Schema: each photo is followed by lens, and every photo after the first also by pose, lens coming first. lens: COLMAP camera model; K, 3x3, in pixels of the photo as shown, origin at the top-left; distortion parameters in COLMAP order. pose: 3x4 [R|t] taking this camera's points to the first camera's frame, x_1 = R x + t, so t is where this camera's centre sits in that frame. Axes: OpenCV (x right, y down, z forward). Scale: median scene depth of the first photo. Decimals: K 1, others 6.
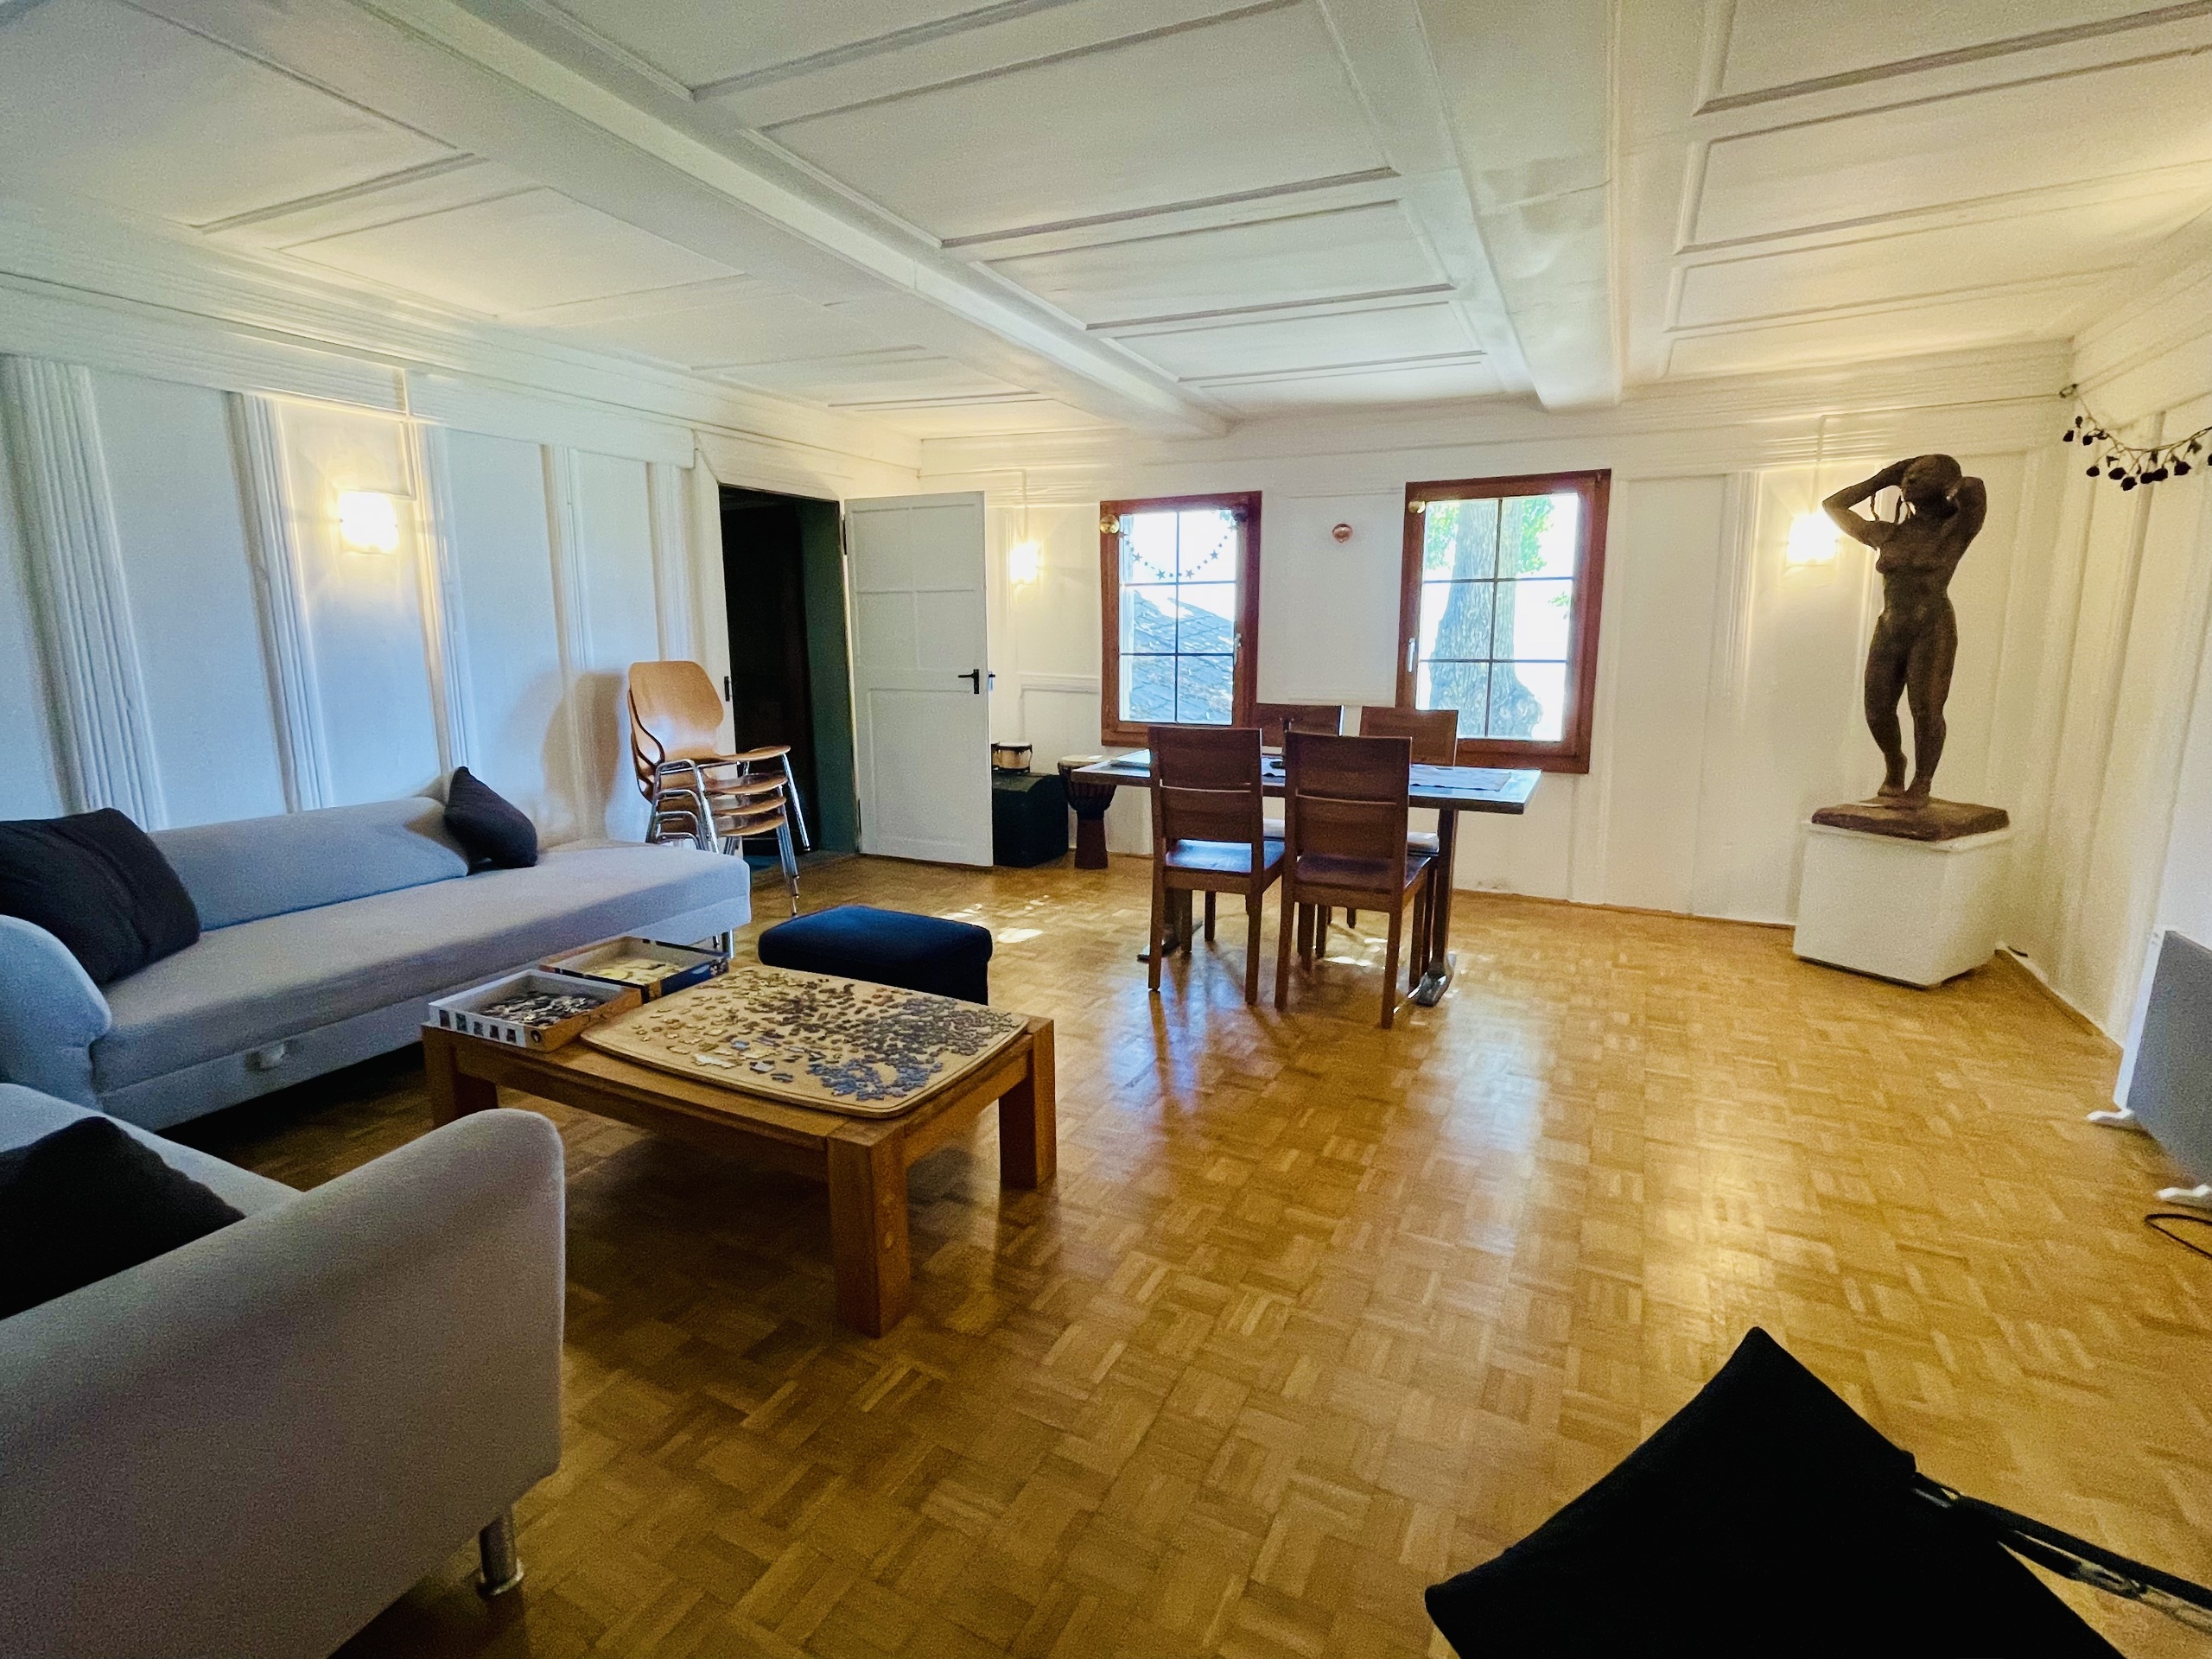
lens RADIAL K [[1027.1, 0, 1106.0], [0, 1027.1, 829.5], [0, 0, 1]] dist [-0.041554, -0.000112]
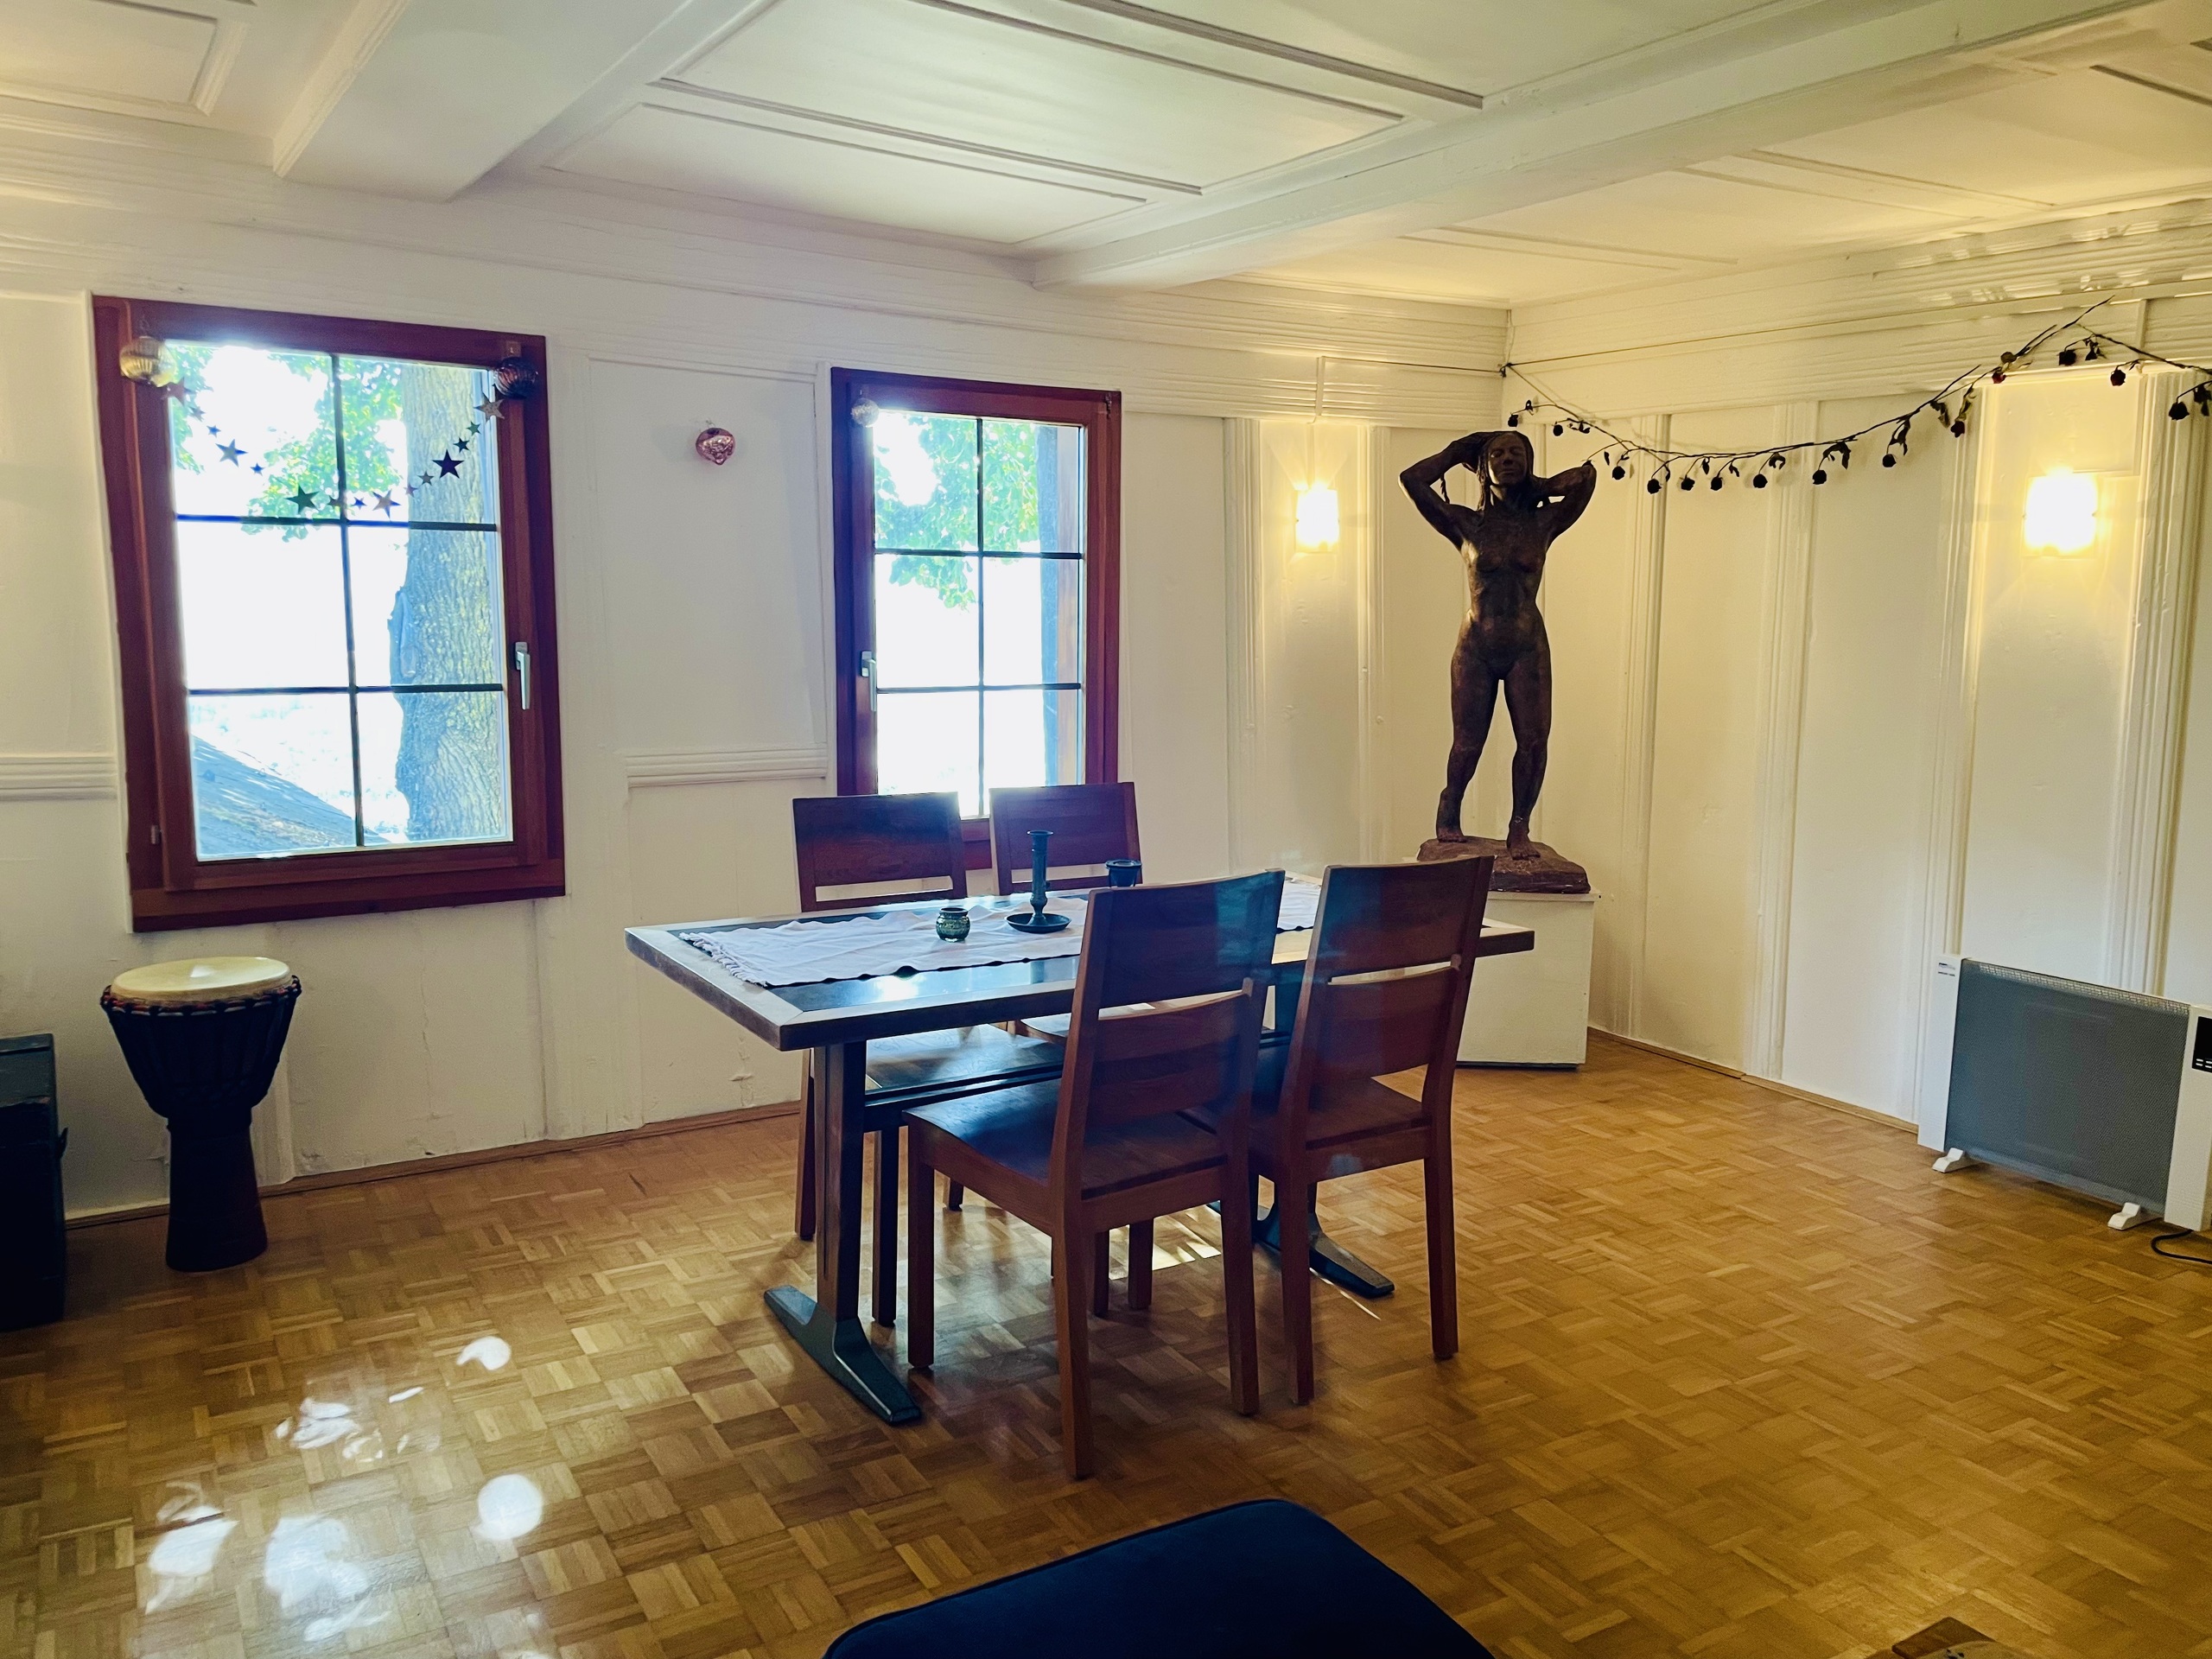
lens RADIAL K [[1646.2, 0, 1106.0], [0, 1646.2, 798.1], [0, 0, 1]] dist [0.003394, -0.001013]
pose [[0.515128, -0.090961, 0.852273, -0.453570], [0.139134, 0.990039, 0.021569, -0.126105], [-0.845745, 0.107470, 0.522652, 0.499393]]
